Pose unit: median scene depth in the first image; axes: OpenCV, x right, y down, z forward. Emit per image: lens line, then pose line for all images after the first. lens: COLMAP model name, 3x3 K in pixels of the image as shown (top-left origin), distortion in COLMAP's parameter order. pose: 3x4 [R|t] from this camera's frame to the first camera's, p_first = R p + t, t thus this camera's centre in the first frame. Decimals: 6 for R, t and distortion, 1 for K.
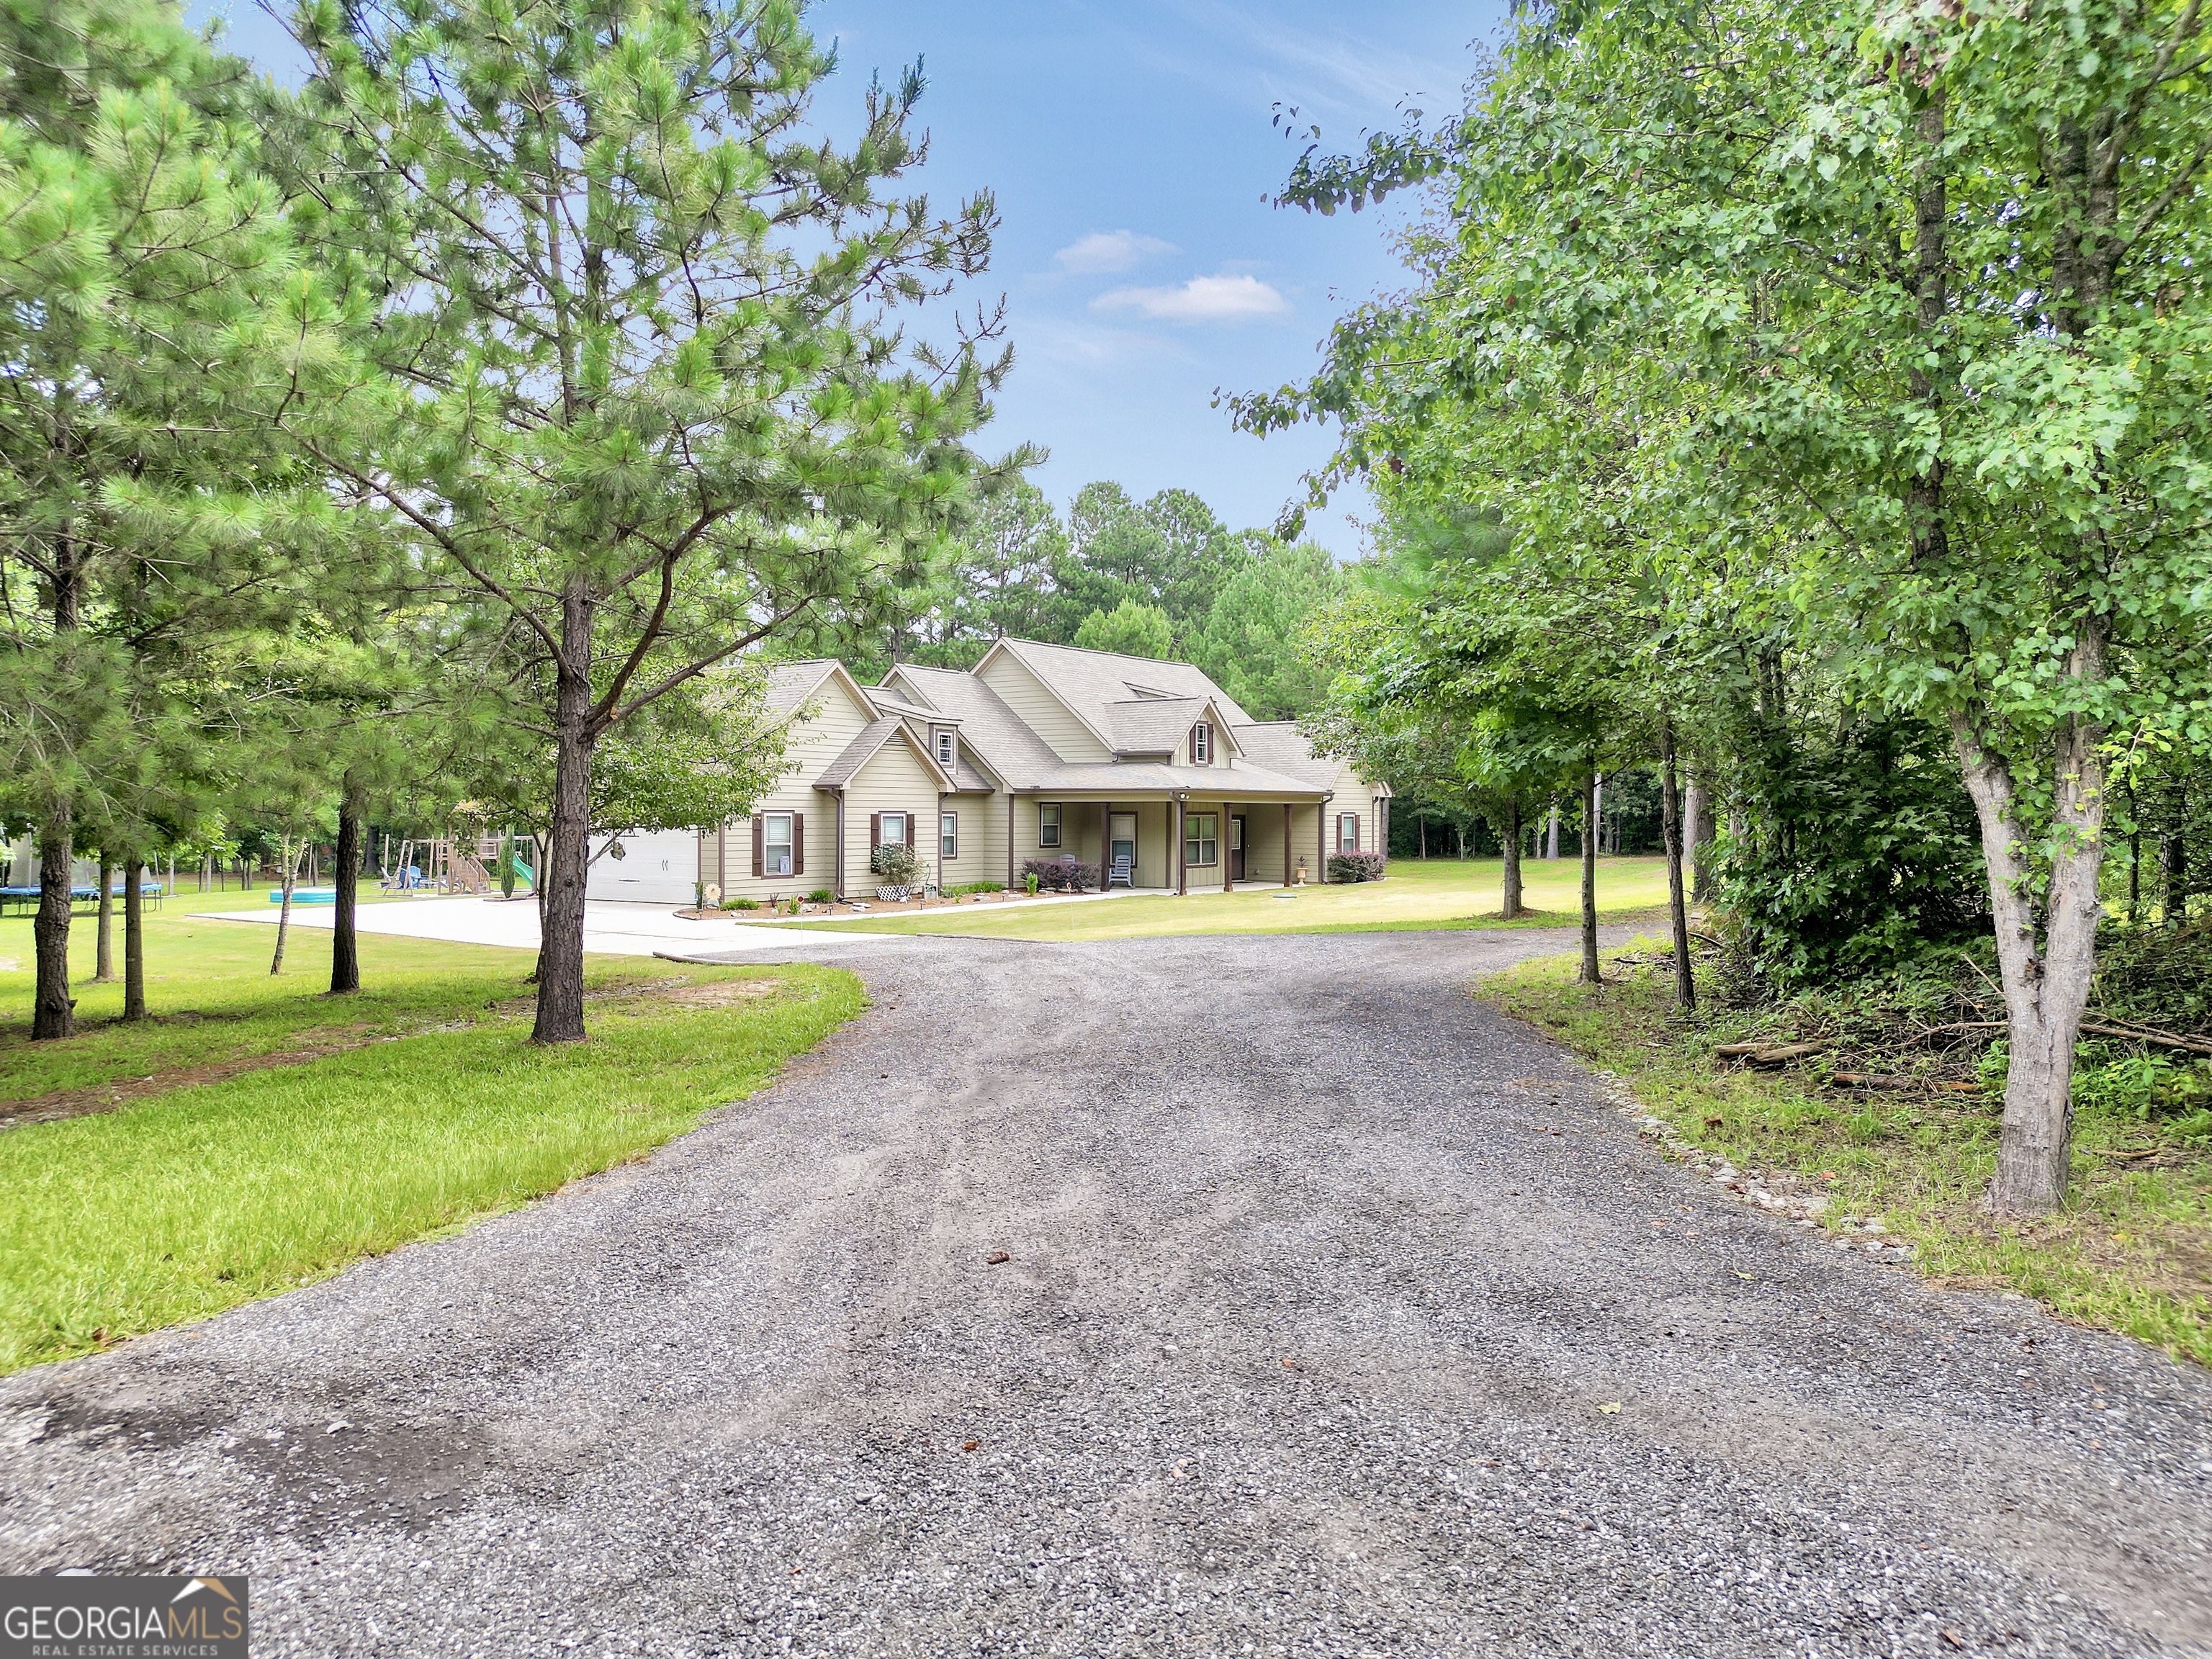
lens RADIAL K [[1522.8, 0, 1074.9], [0, 1522.8, 818.6], [0, 0, 1]] dist [0.073461, -0.035401]
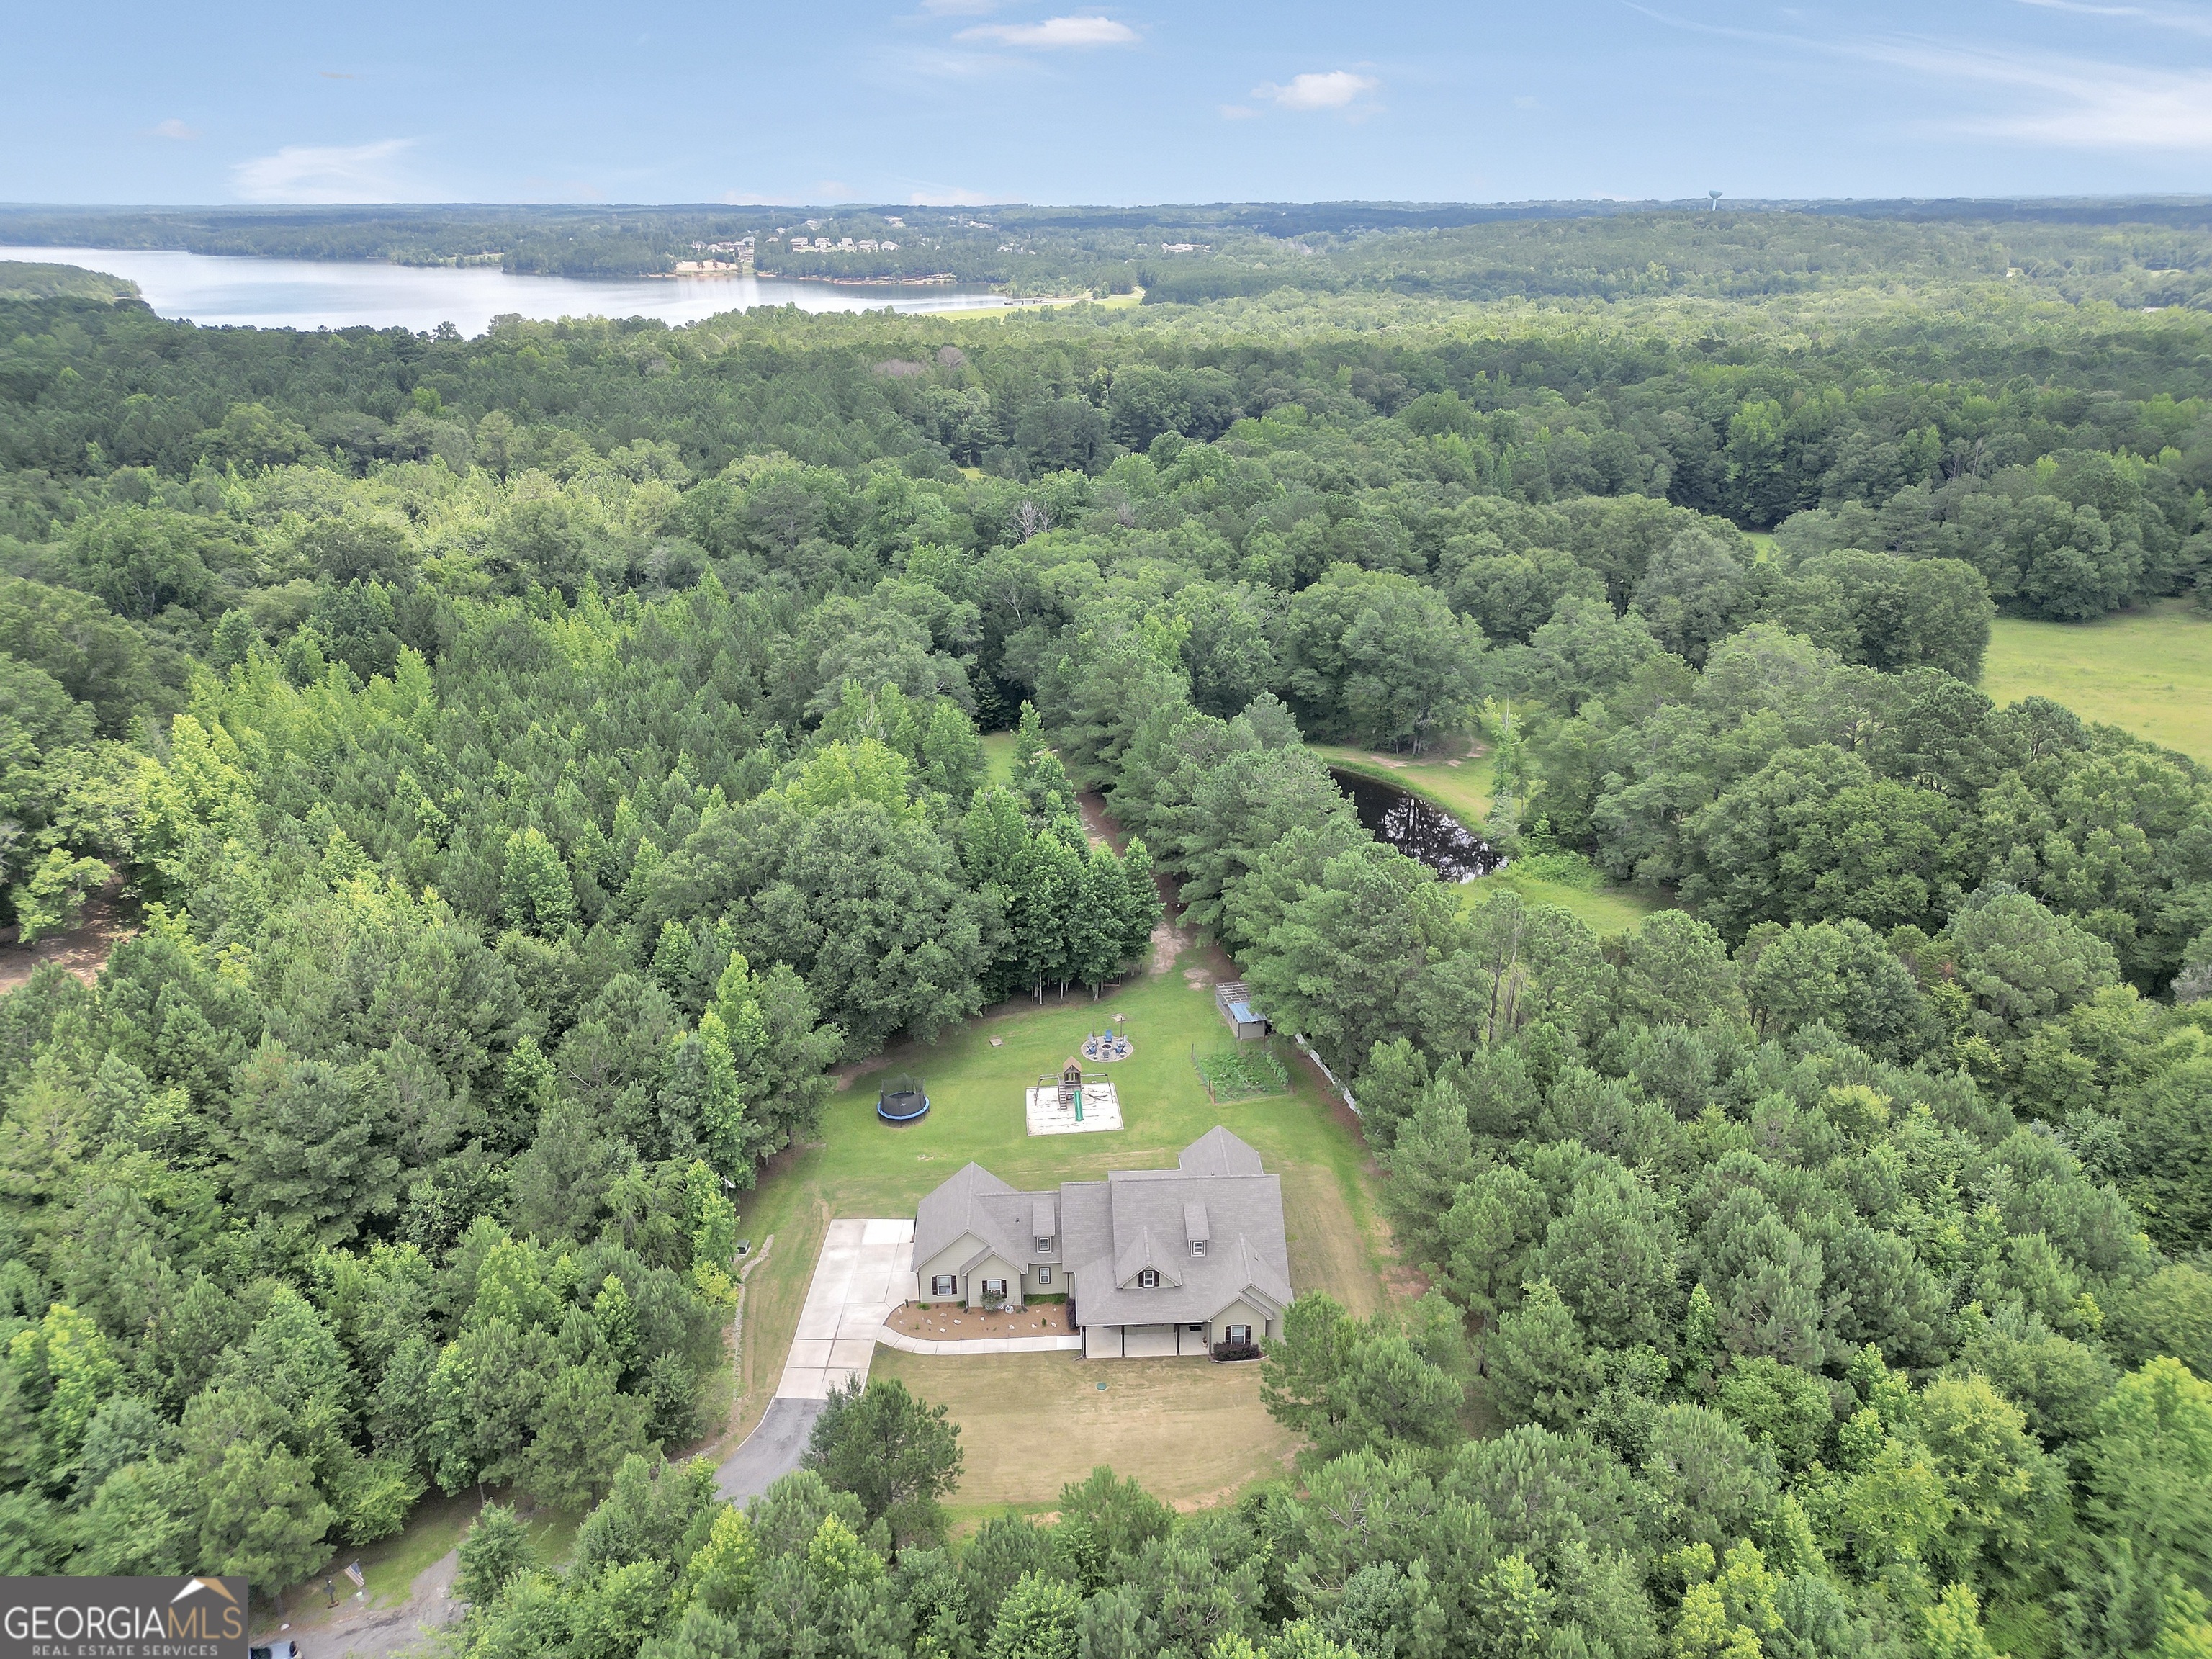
lens RADIAL K [[1491.2, 0, 1116.3], [0, 1491.2, 823.4], [0, 0, 1]] dist [0.122218, -0.138017]
pose [[0.624533, 0.285020, -0.727133, 1.488436], [0.012709, 0.927198, 0.374357, -1.513033], [0.780895, -0.243040, 0.575443, -0.112967]]
